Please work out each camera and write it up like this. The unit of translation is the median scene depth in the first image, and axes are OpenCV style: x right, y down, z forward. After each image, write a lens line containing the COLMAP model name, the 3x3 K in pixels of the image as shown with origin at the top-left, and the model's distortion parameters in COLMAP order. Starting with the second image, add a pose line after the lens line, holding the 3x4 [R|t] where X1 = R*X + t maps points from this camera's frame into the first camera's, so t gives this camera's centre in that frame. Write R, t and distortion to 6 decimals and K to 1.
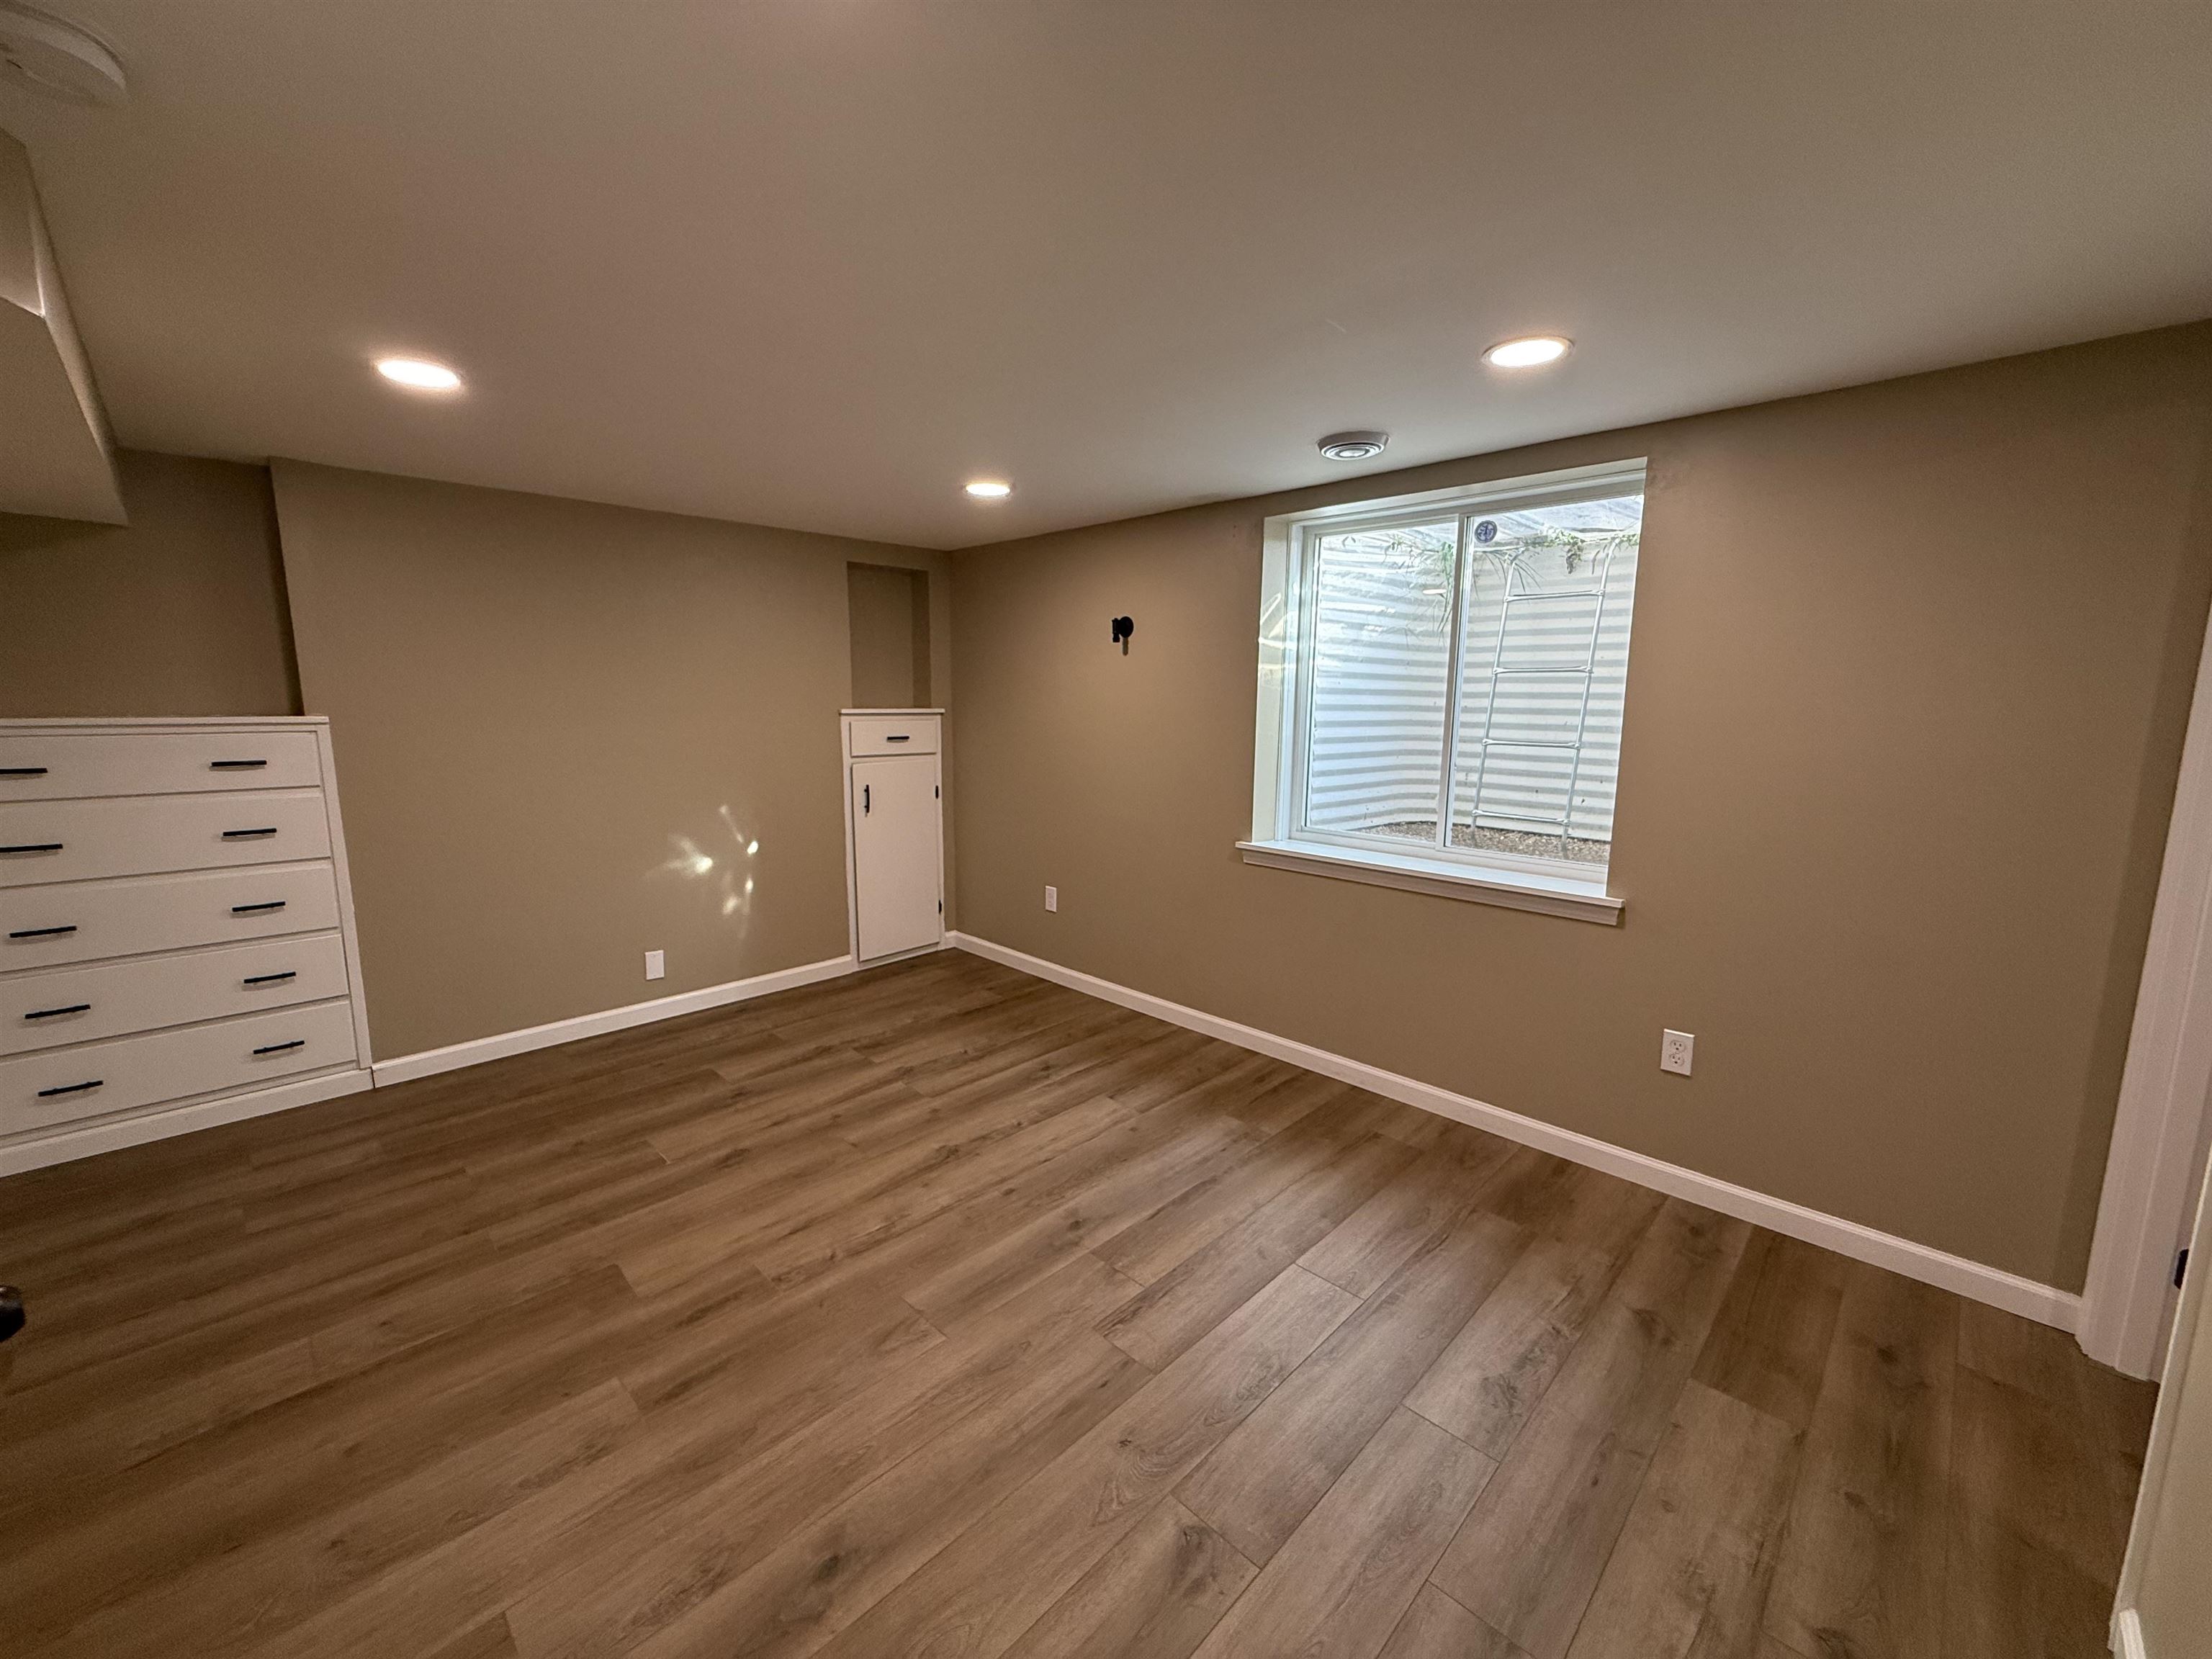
lens RADIAL K [[881.6, 0, 1103.7], [0, 881.6, 834.8], [0, 0, 1]] dist [0.000635, 0.000064]
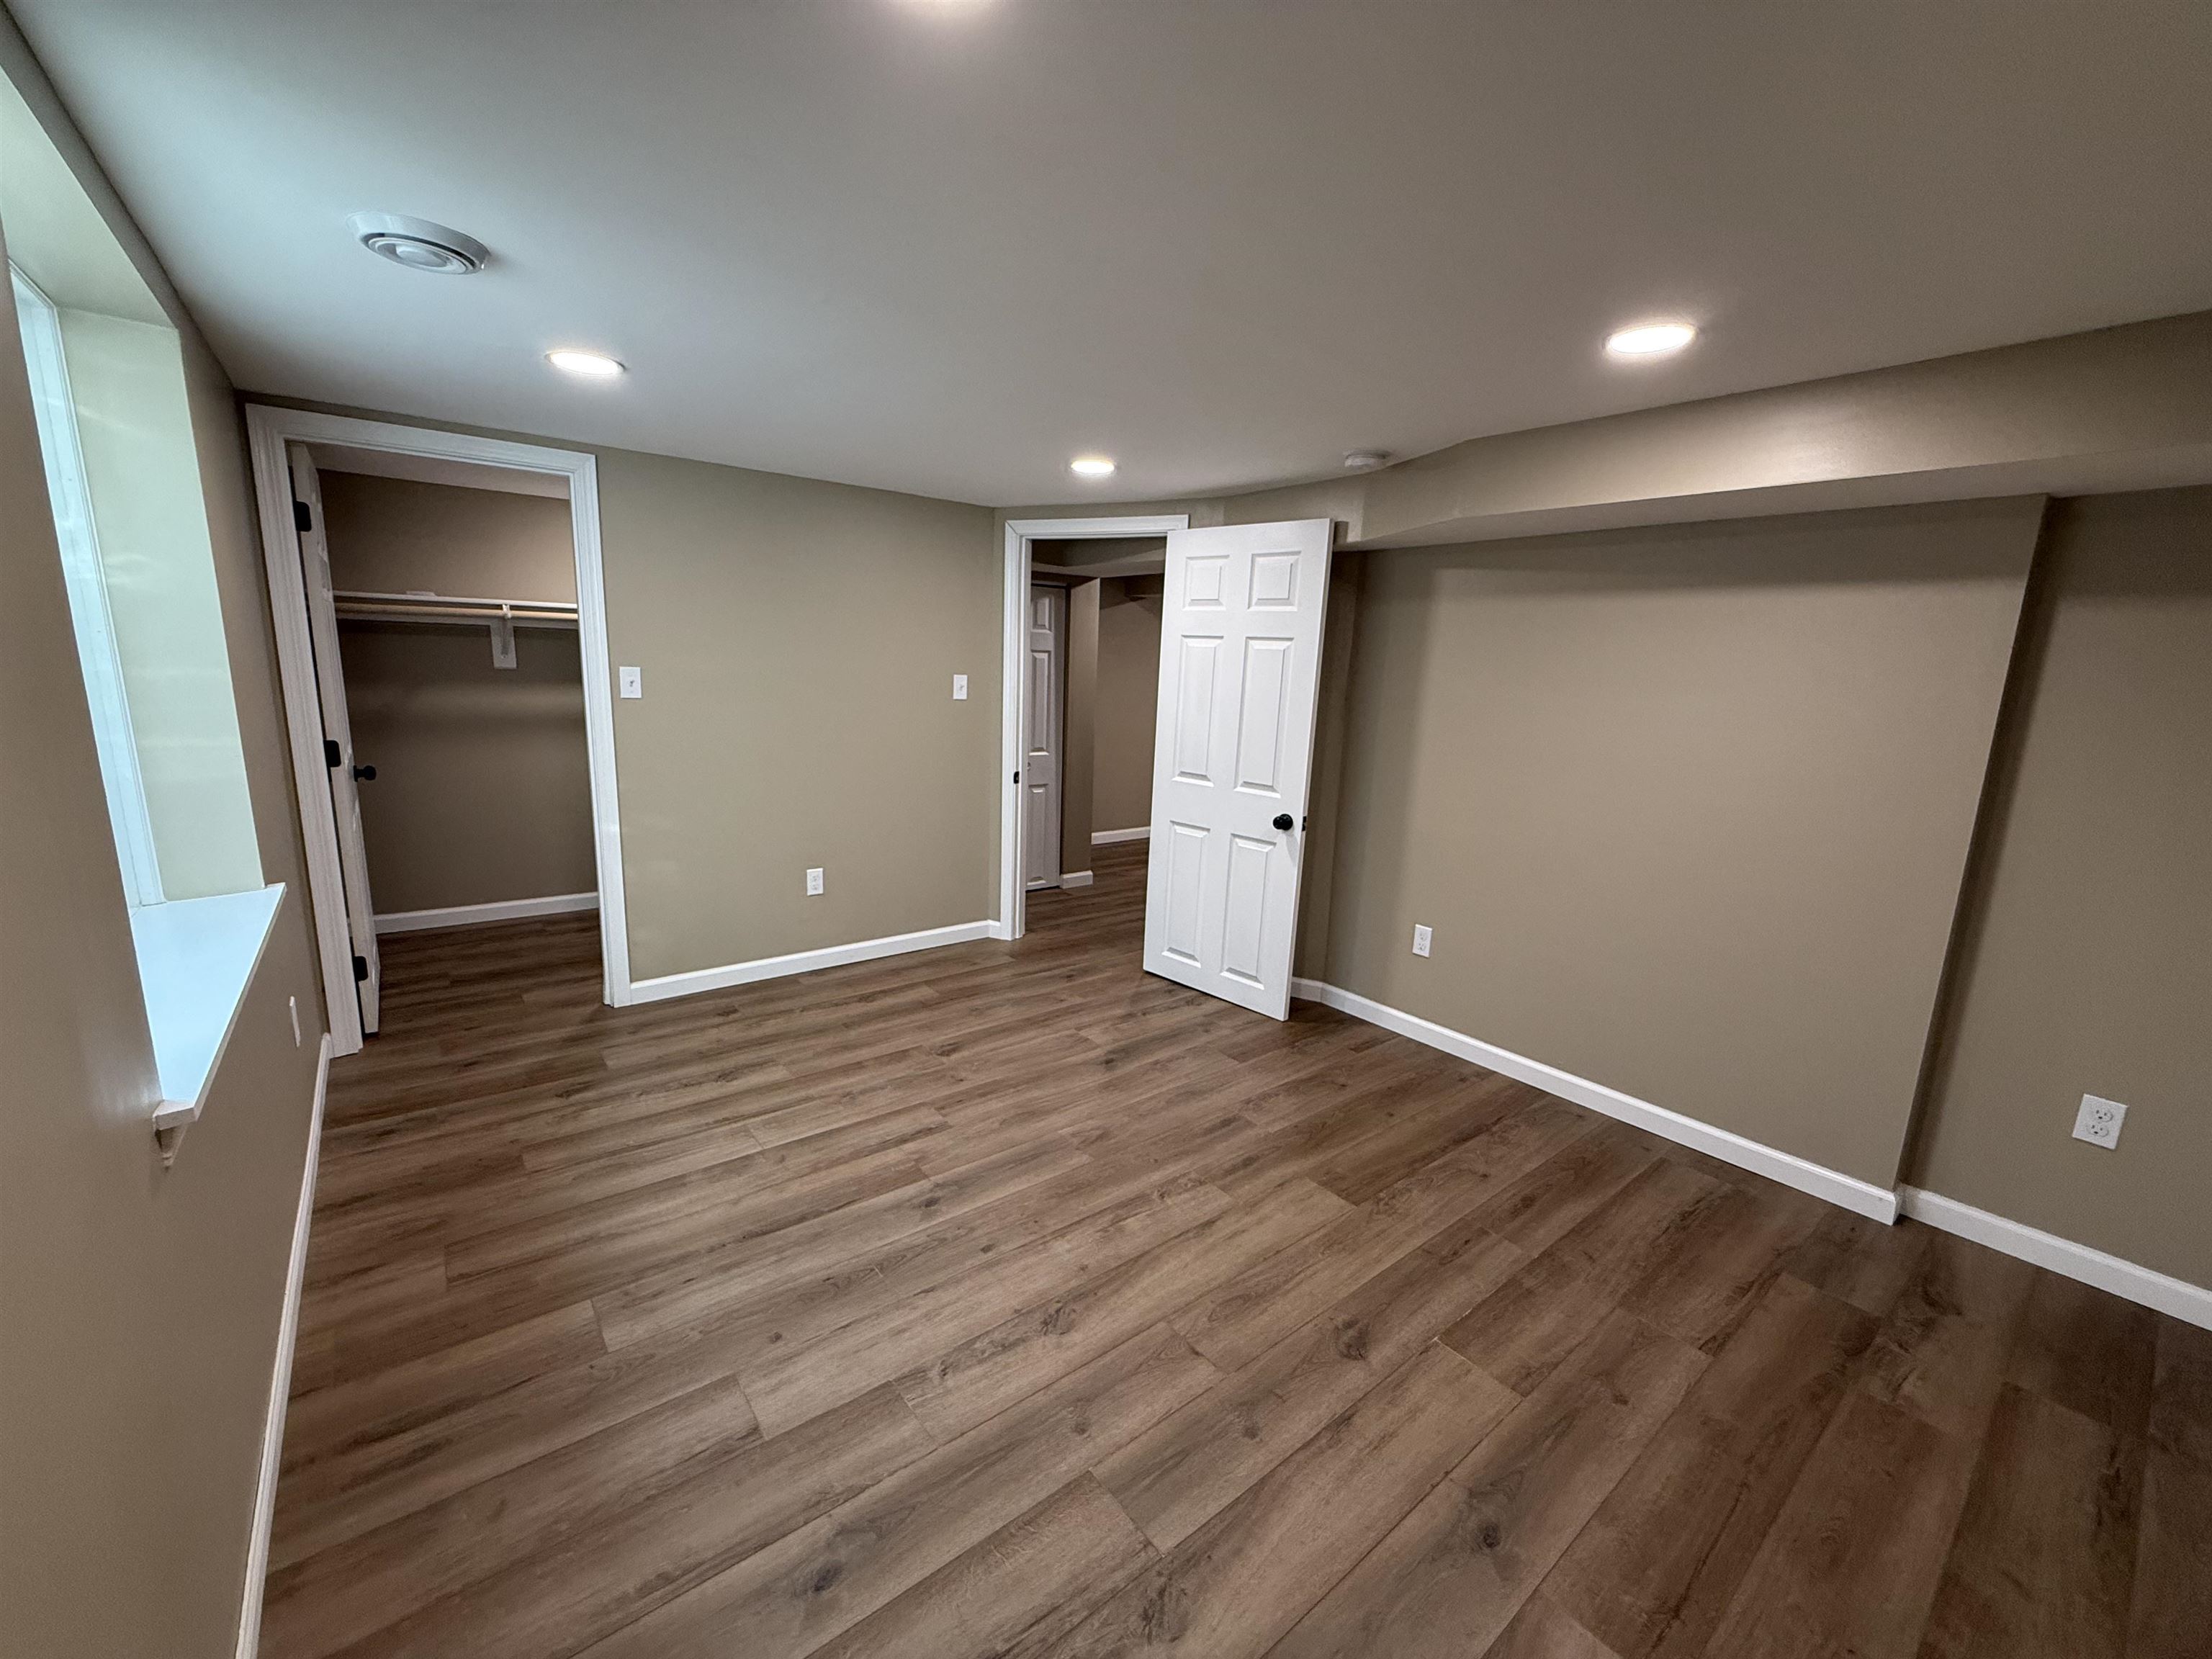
lens RADIAL K [[885.1, 0, 1097.3], [0, 885.1, 828.9], [0, 0, 1]] dist [0.000609, 0.000382]
pose [[-0.991111, -0.064631, 0.116280, -0.307289], [-0.021085, 0.939324, 0.342384, -0.300203], [-0.131353, 0.336889, -0.932337, 1.765571]]
